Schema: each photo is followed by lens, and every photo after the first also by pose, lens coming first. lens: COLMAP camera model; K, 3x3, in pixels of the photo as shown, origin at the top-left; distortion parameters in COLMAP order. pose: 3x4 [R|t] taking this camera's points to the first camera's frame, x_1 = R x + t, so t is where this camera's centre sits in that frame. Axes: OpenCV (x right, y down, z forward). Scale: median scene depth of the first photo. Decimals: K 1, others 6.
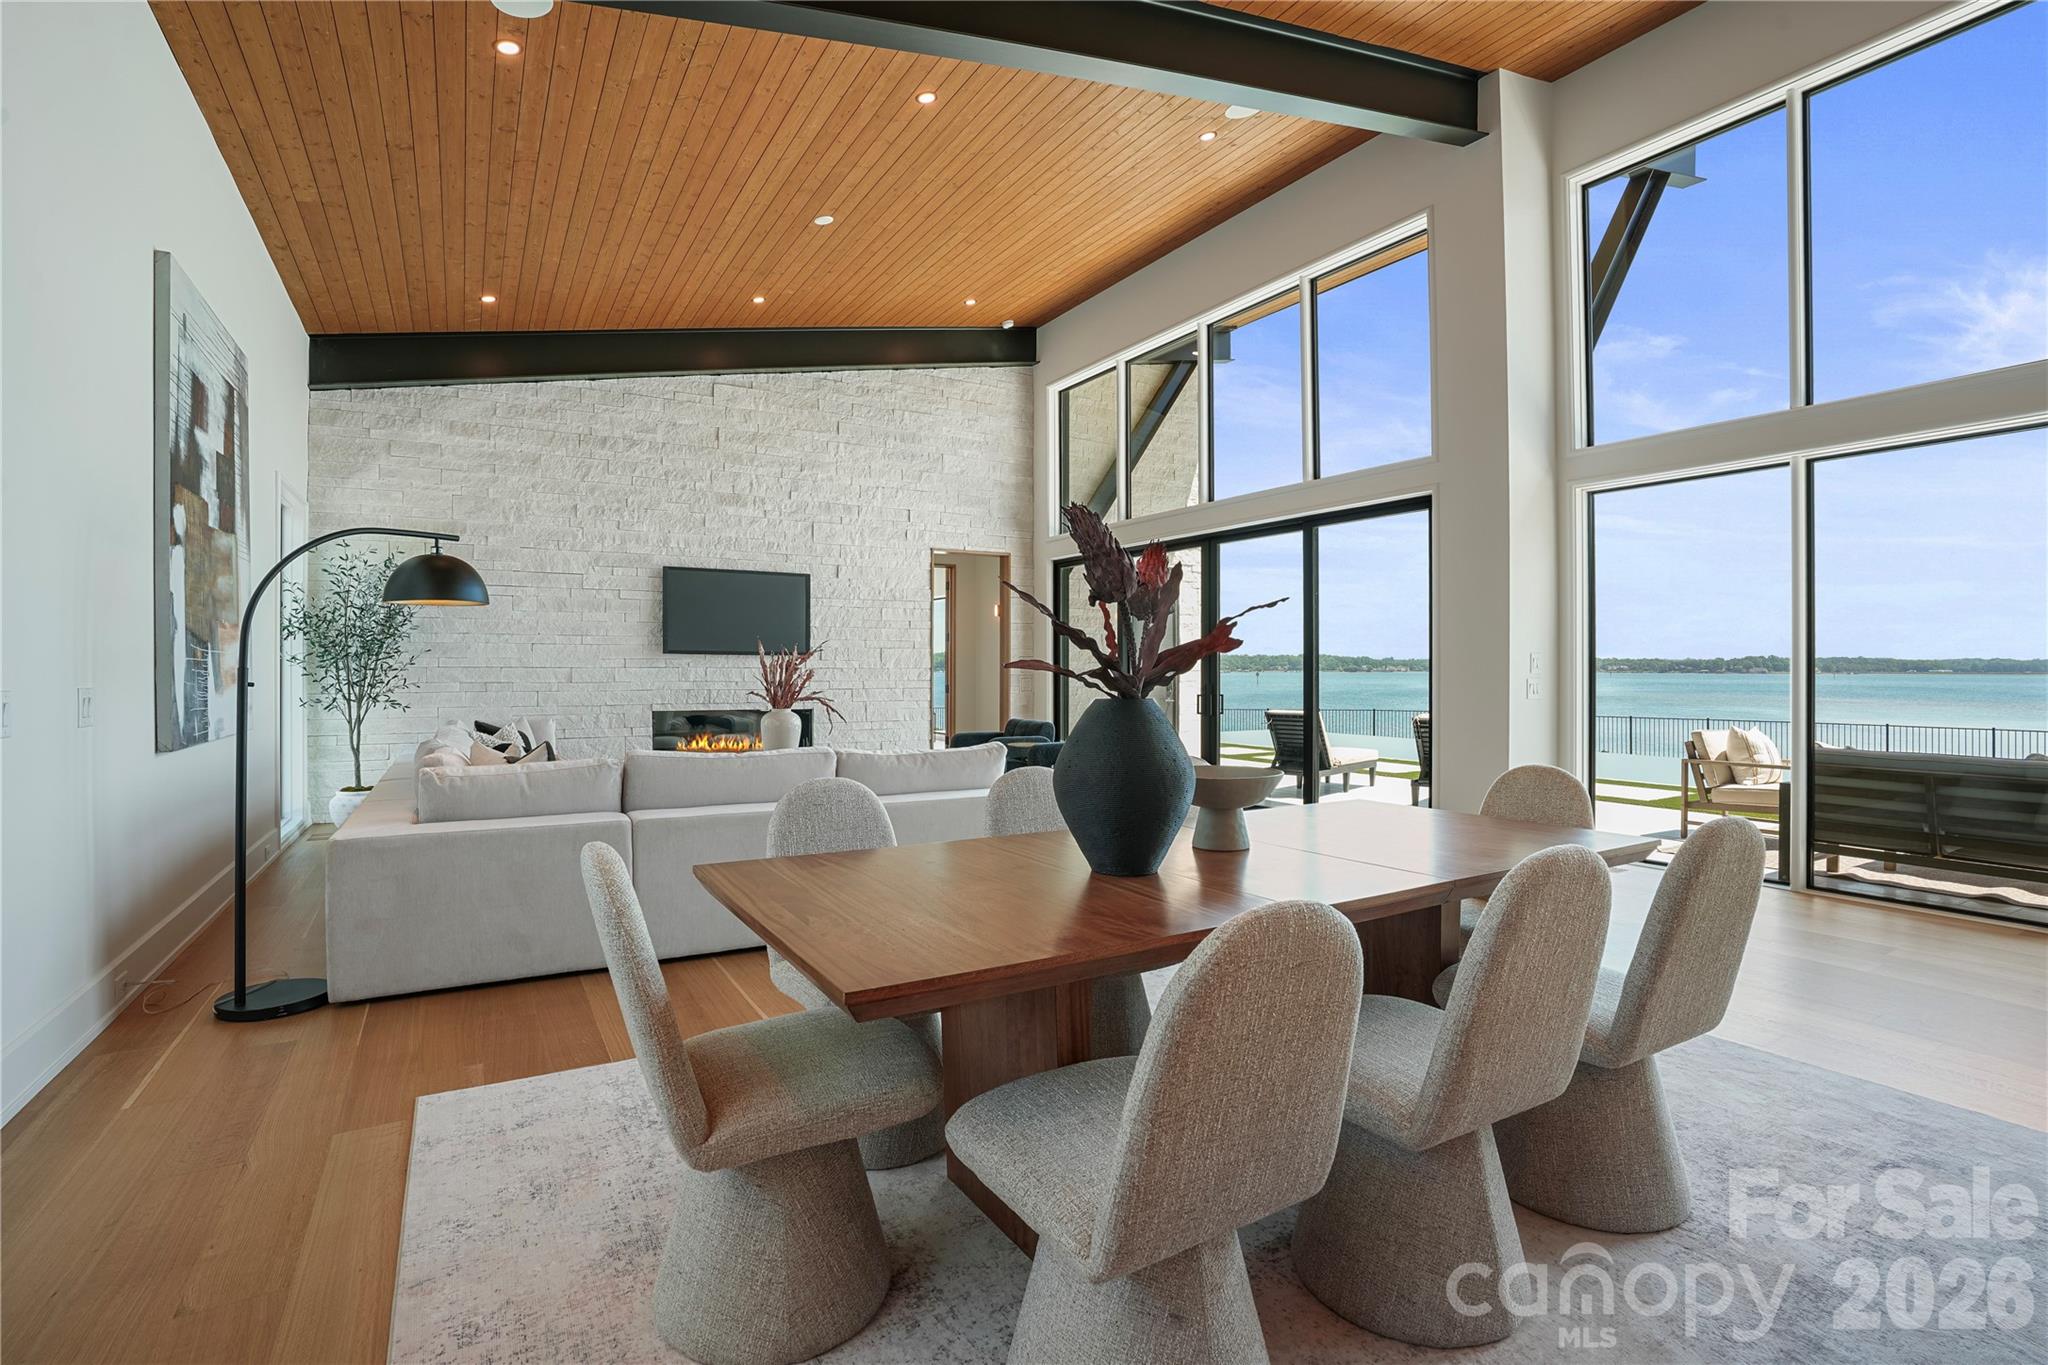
lens RADIAL K [[949.5, 0, 1017.0], [0, 949.5, 673.3], [0, 0, 1]] dist [-0.067453, 0.029620]
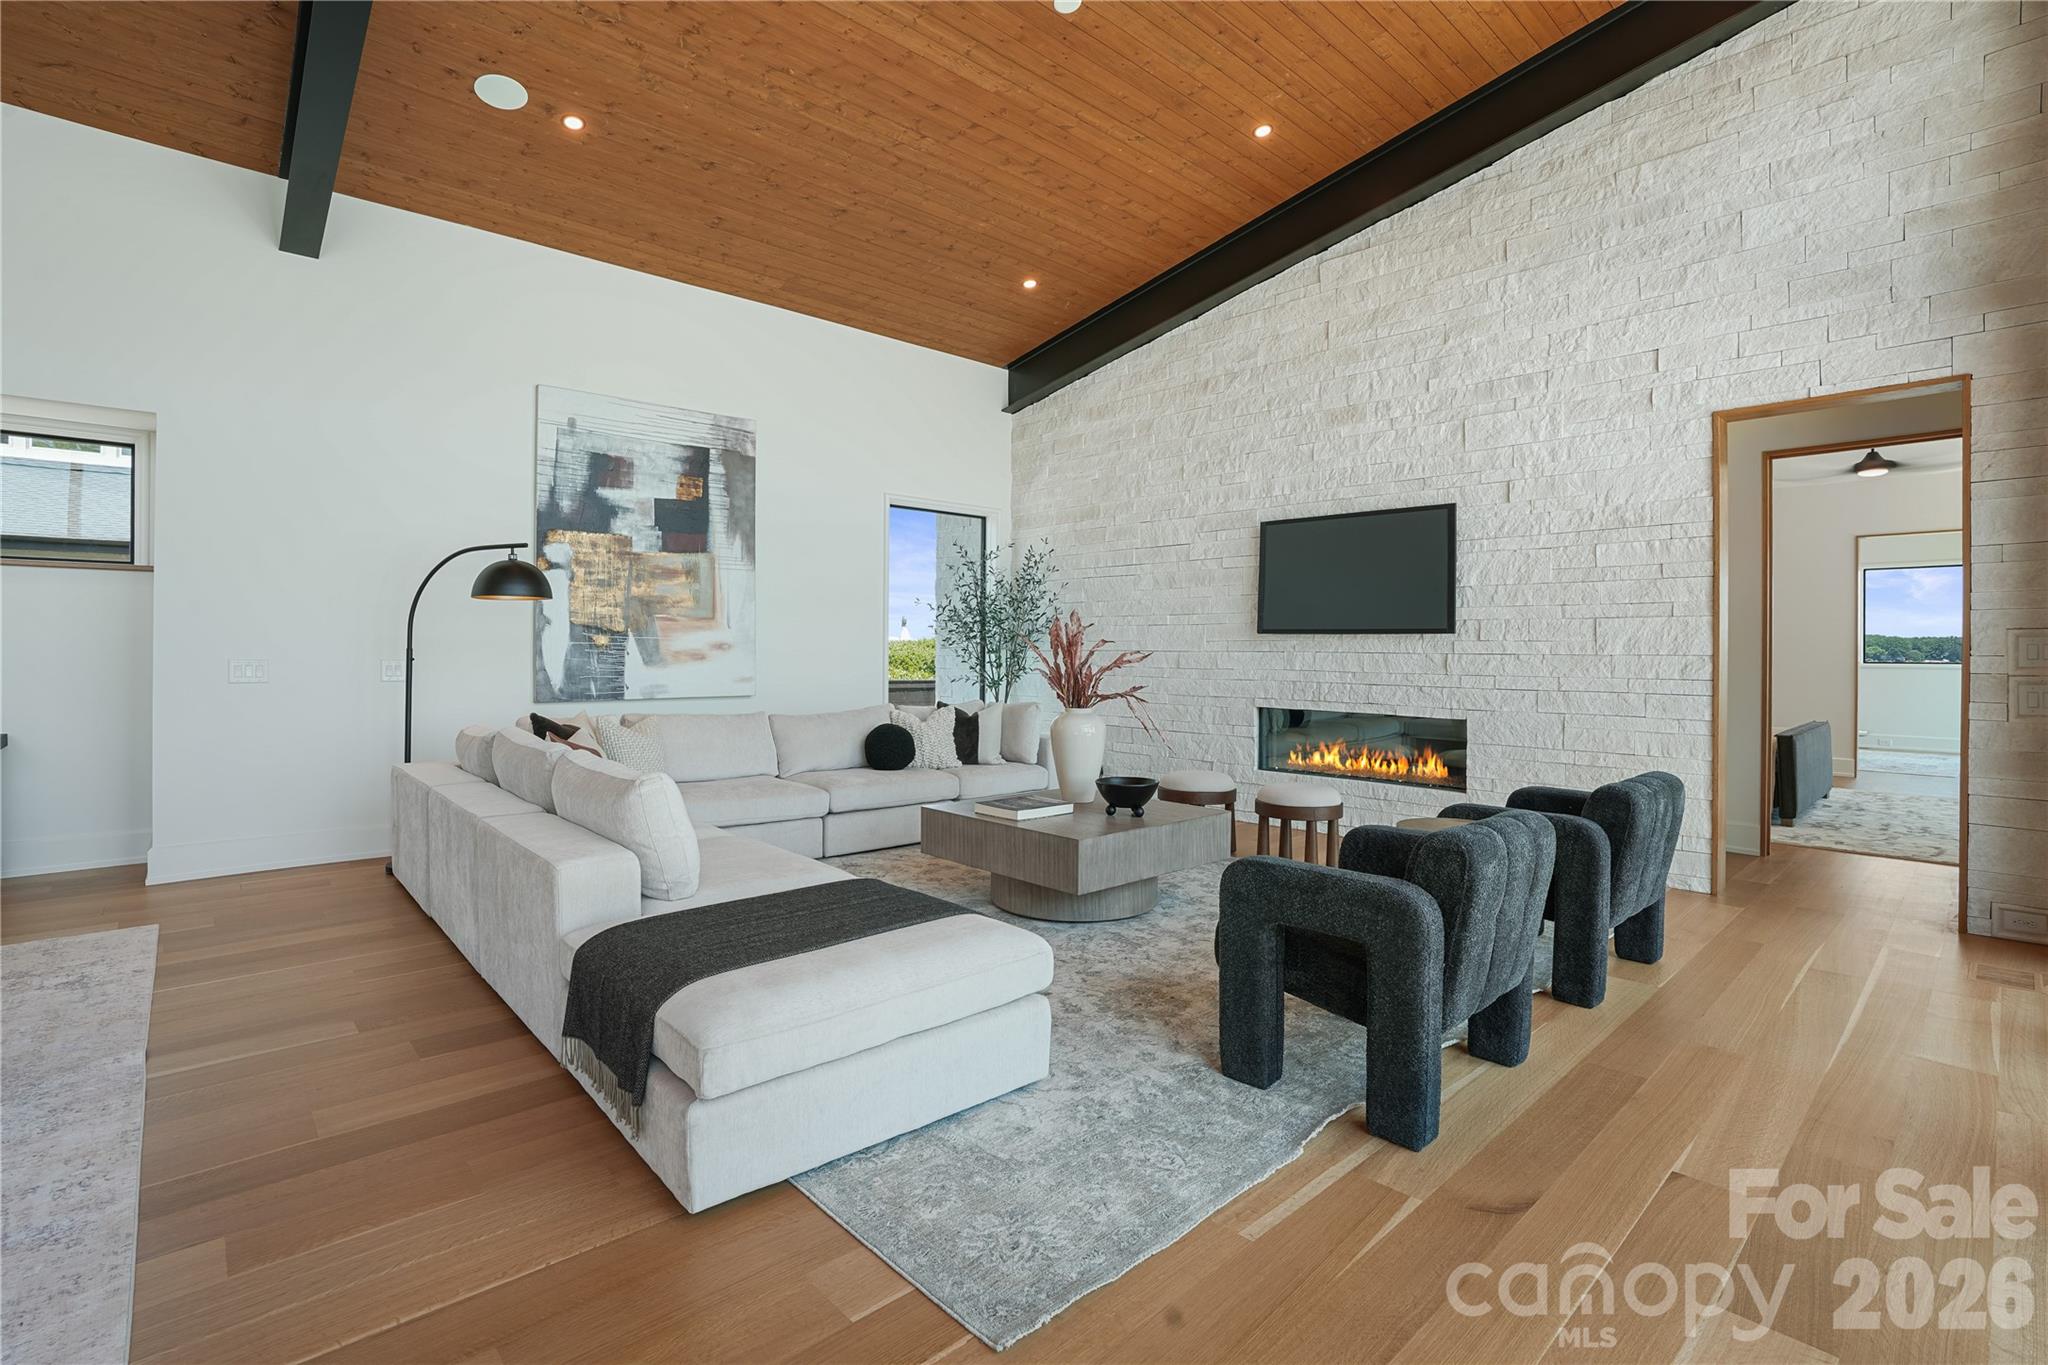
lens RADIAL K [[947.3, 0, 1025.1], [0, 947.3, 645.7], [0, 0, 1]] dist [-0.069910, 0.029511]
pose [[0.214845, -0.001689, -0.976647, 0.340114], [-0.009877, 0.999944, -0.003902, -0.006036], [0.976598, 0.010485, 0.214817, 0.629107]]
